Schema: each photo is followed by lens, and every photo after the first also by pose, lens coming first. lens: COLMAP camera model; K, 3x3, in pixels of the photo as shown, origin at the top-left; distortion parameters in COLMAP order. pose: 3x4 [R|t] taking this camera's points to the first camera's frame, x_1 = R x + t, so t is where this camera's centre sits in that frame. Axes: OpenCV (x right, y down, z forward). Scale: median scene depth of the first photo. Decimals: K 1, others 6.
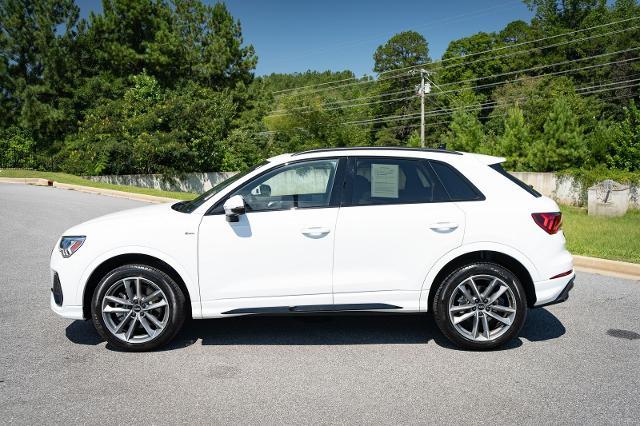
lens RADIAL K [[591.9, 0, 323.8], [0, 591.9, 204.7], [0, 0, 1]] dist [0.012184, 0.000000]
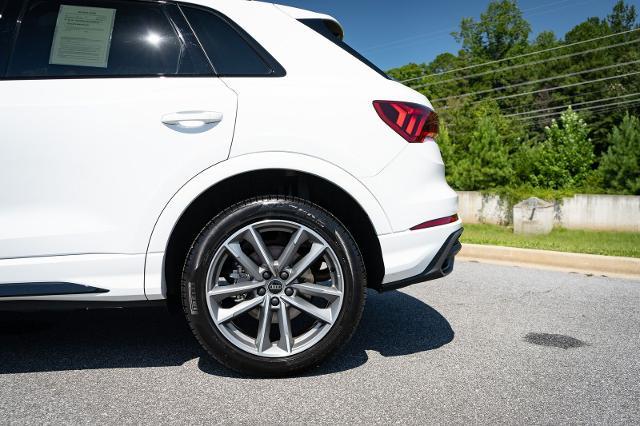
lens RADIAL K [[591.9, 0, 318.9], [0, 591.9, 204.5], [0, 0, 1]] dist [0.012184, 0.000000]
pose [[0.995174, -0.001228, 0.098121, 0.246973], [0.006224, 0.998699, -0.050618, 0.125618], [-0.097931, 0.050985, 0.993886, 0.490974]]
